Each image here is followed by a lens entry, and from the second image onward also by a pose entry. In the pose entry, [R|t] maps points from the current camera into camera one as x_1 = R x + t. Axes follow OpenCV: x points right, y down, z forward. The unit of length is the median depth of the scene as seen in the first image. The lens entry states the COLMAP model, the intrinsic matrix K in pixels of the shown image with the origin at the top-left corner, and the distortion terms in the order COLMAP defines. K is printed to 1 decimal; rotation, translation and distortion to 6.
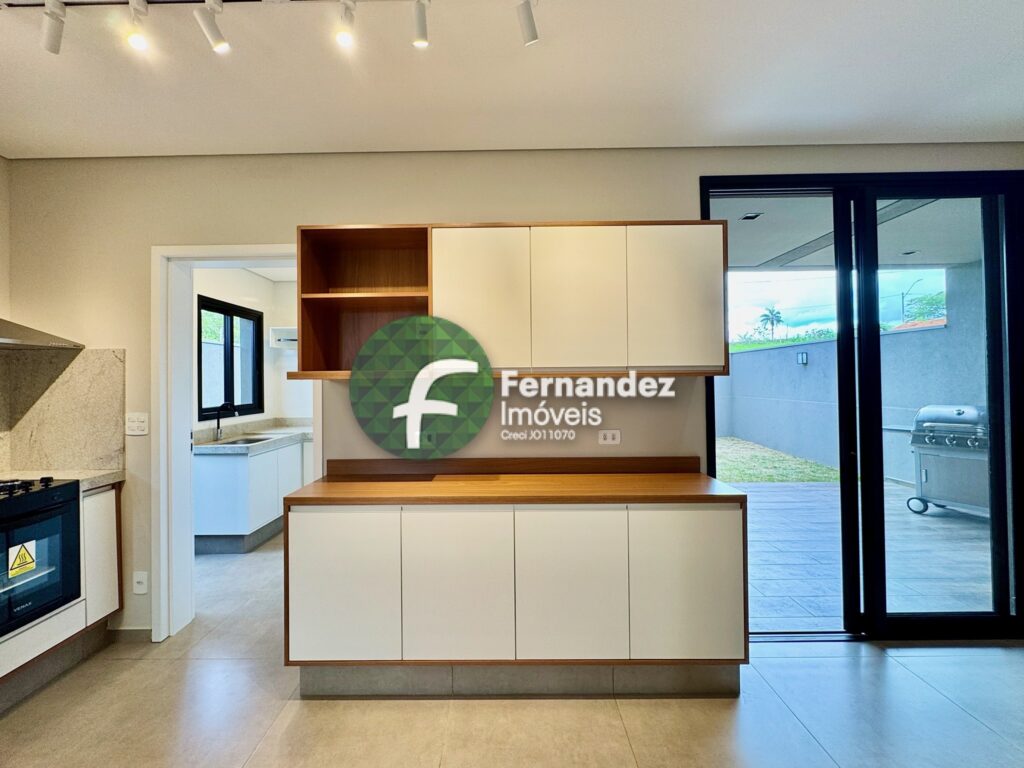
lens RADIAL K [[432.2, 0, 501.1], [0, 432.2, 377.2], [0, 0, 1]] dist [-0.000851, 0.000019]
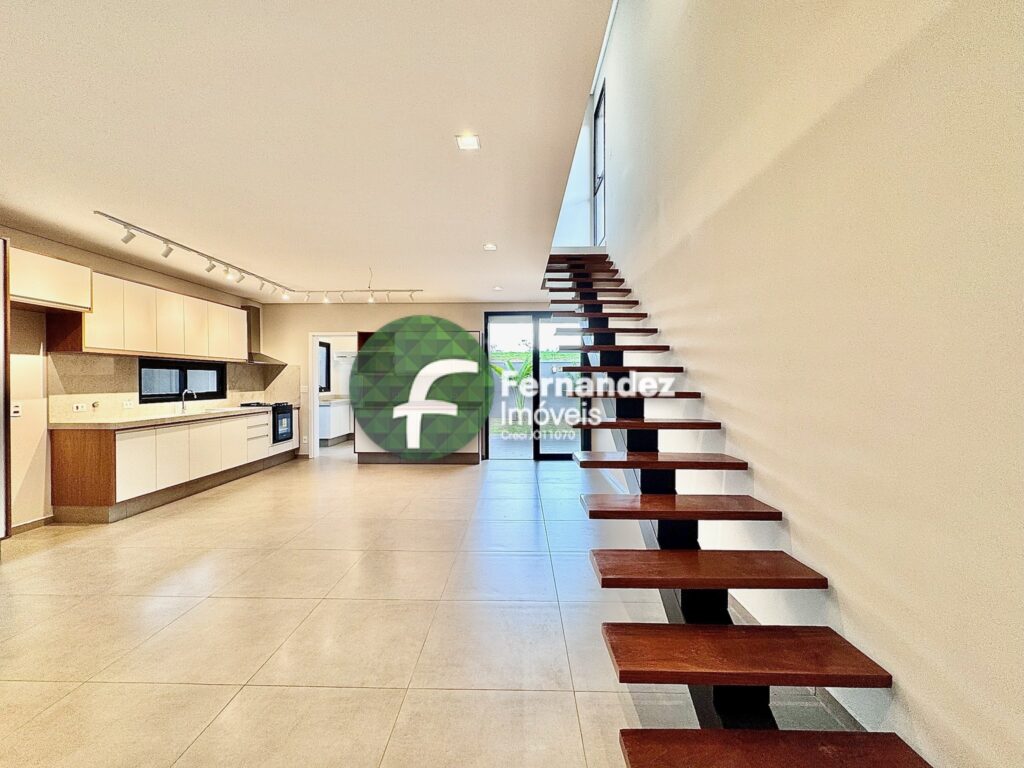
lens RADIAL K [[412.2, 0, 512.0], [0, 412.2, 384.0], [0, 0, 1]] dist [0.000106, -0.000081]
pose [[0.999916, 0.011806, -0.005371, 0.685744], [-0.011703, 0.999753, 0.018916, -0.004017], [0.005593, -0.018851, 0.999807, -2.000440]]
